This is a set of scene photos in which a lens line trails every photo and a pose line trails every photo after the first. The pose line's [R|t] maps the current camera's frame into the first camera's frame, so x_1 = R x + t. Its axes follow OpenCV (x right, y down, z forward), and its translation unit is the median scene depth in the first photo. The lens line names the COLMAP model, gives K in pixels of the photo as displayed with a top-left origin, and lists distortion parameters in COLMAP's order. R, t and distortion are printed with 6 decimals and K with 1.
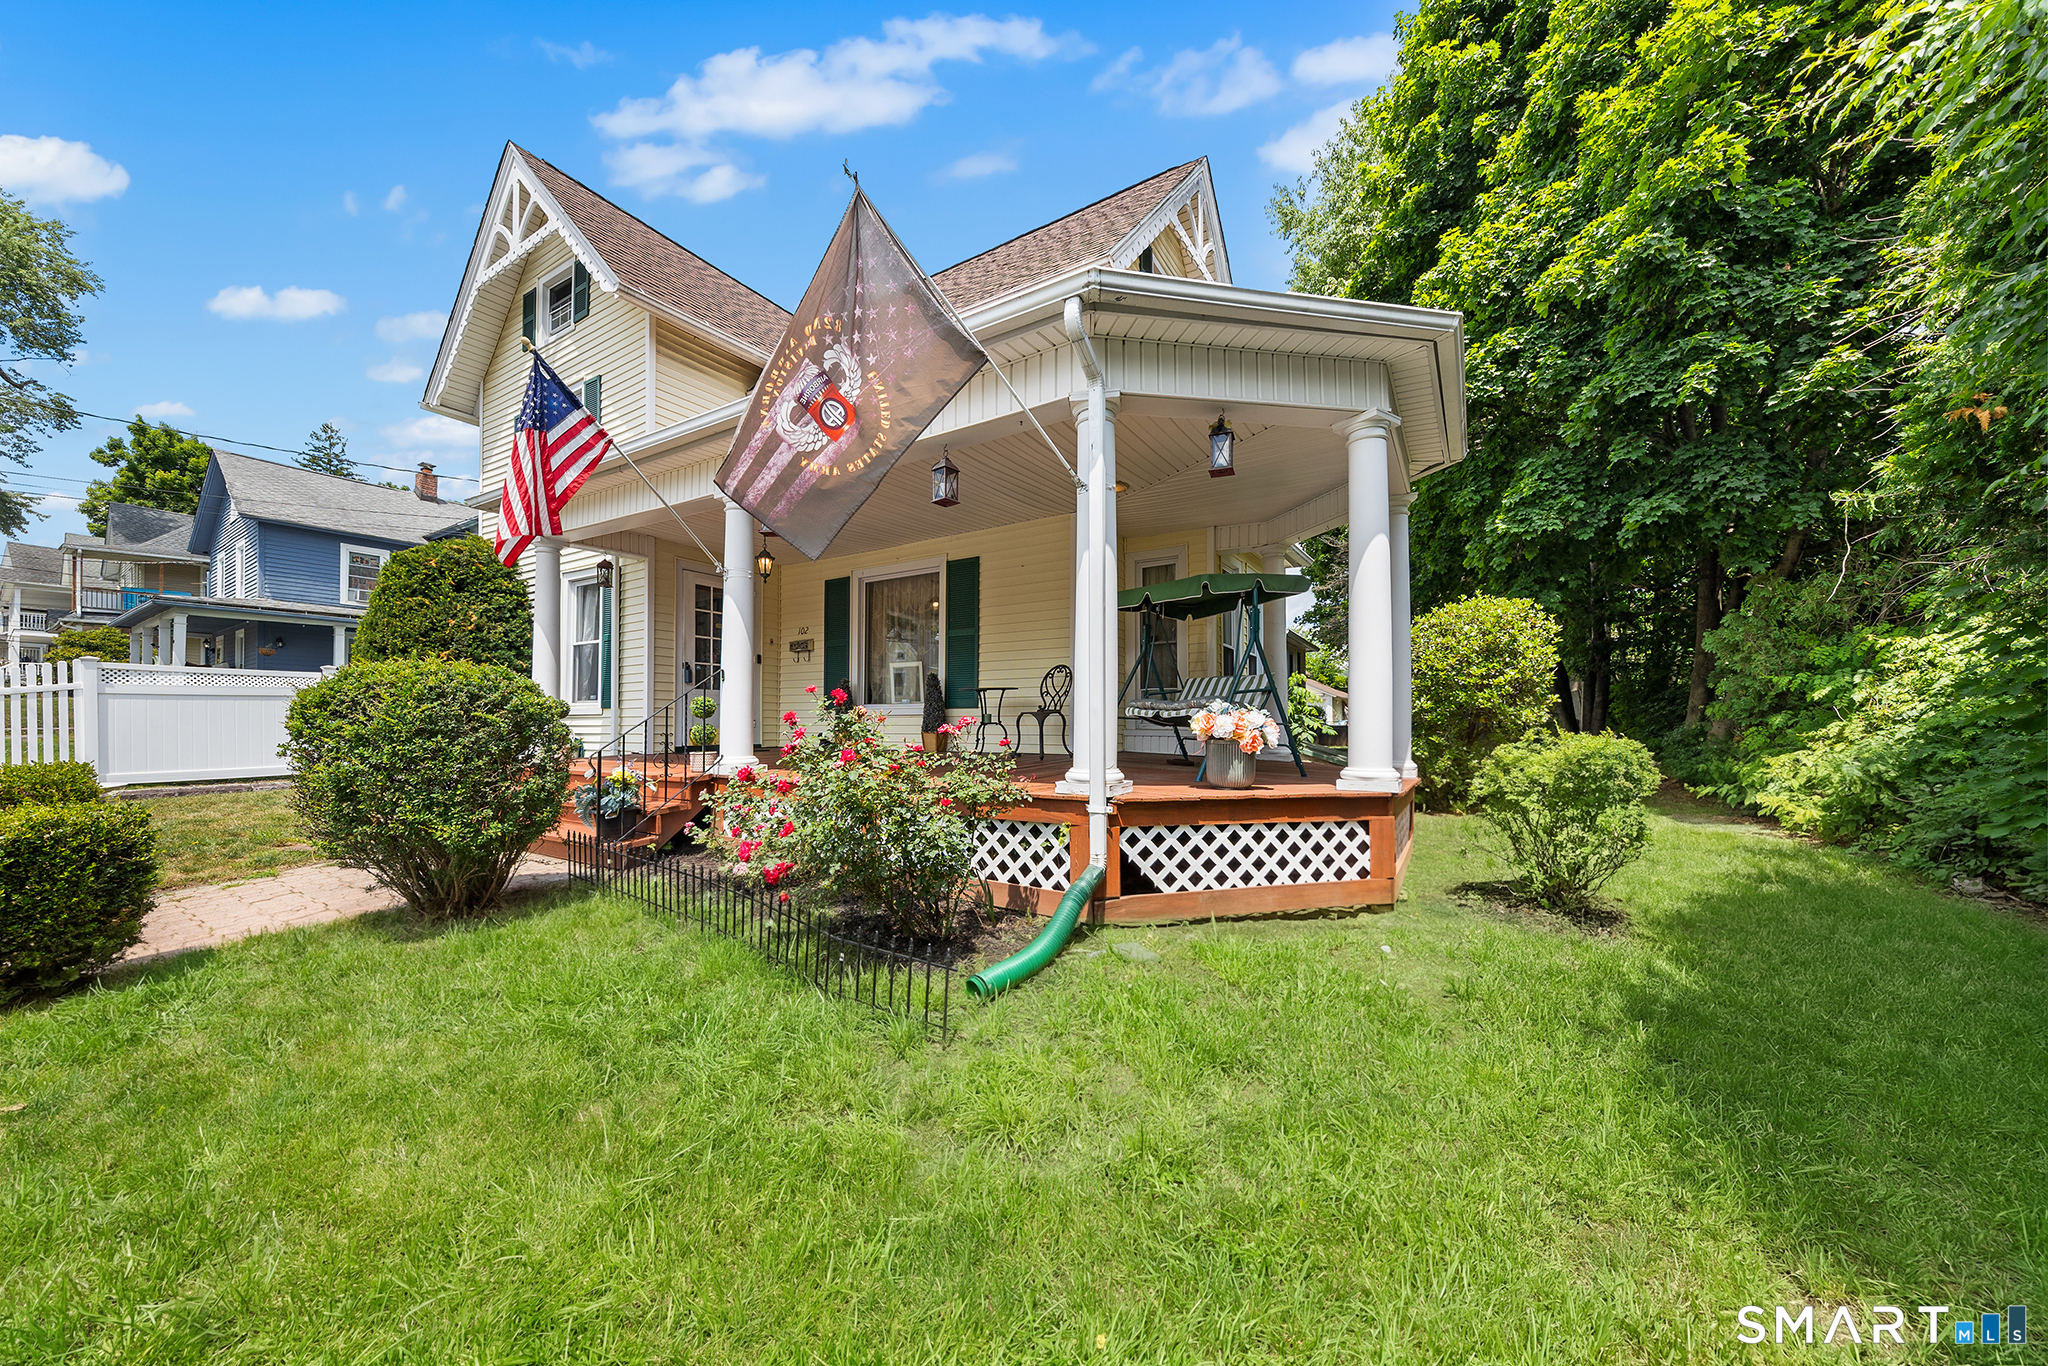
lens RADIAL K [[705.7, 0, 1022.0], [0, 705.7, 701.1], [0, 0, 1]] dist [-0.000391, -0.000003]
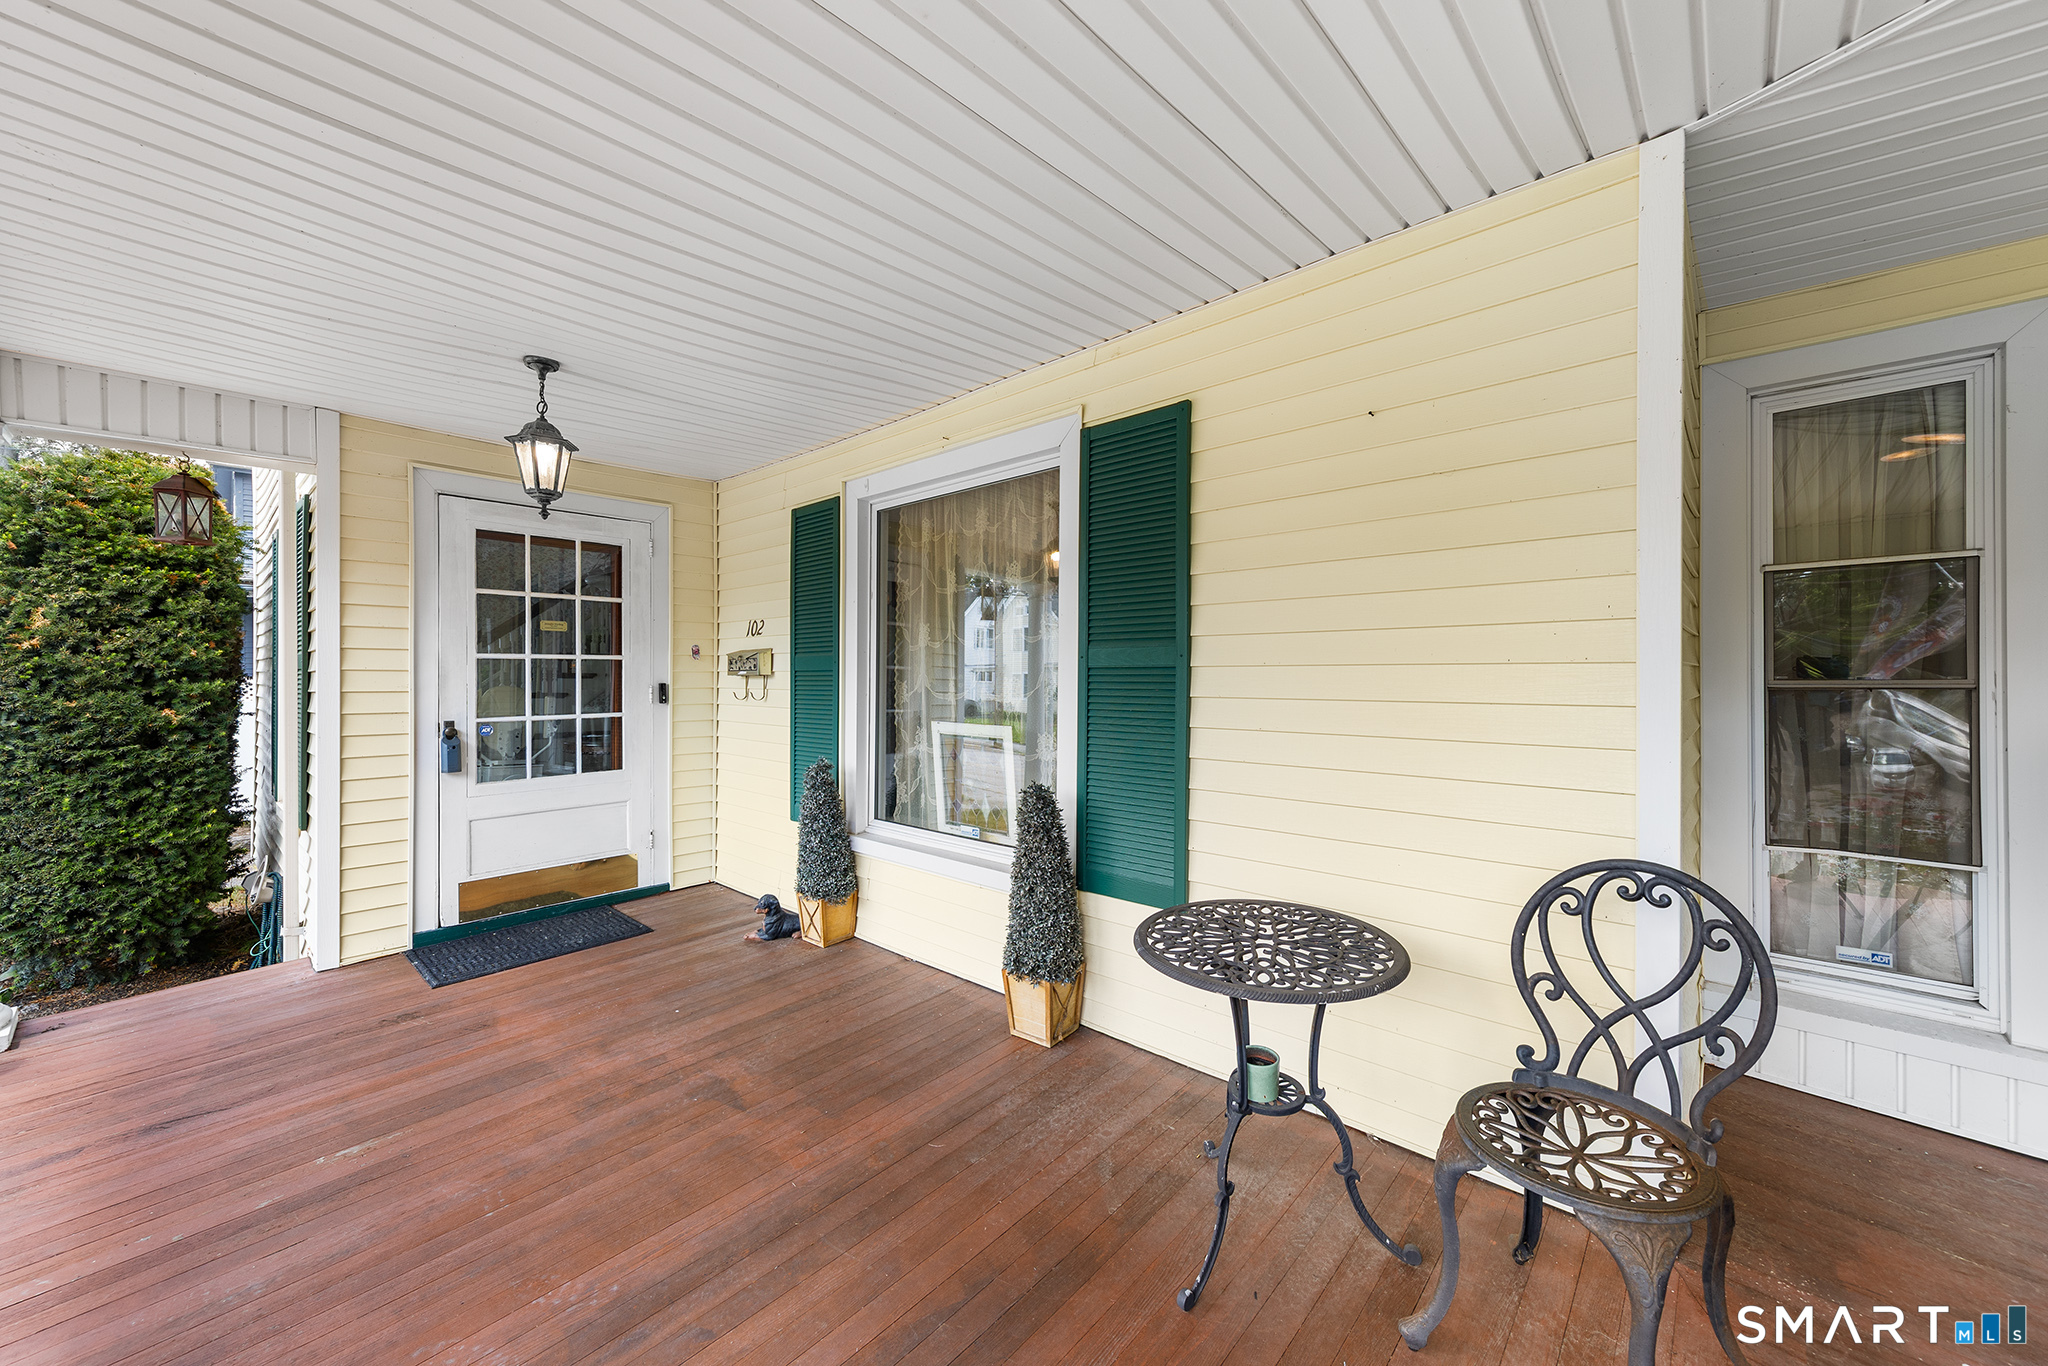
lens RADIAL K [[784.9, 0, 1028.5], [0, 784.9, 665.6], [0, 0, 1]] dist [0.001042, 0.000035]
pose [[0.983457, -0.005212, -0.181068, -0.066015], [0.008769, 0.999784, 0.018847, -0.097296], [0.180931, -0.020122, 0.983290, 0.642190]]
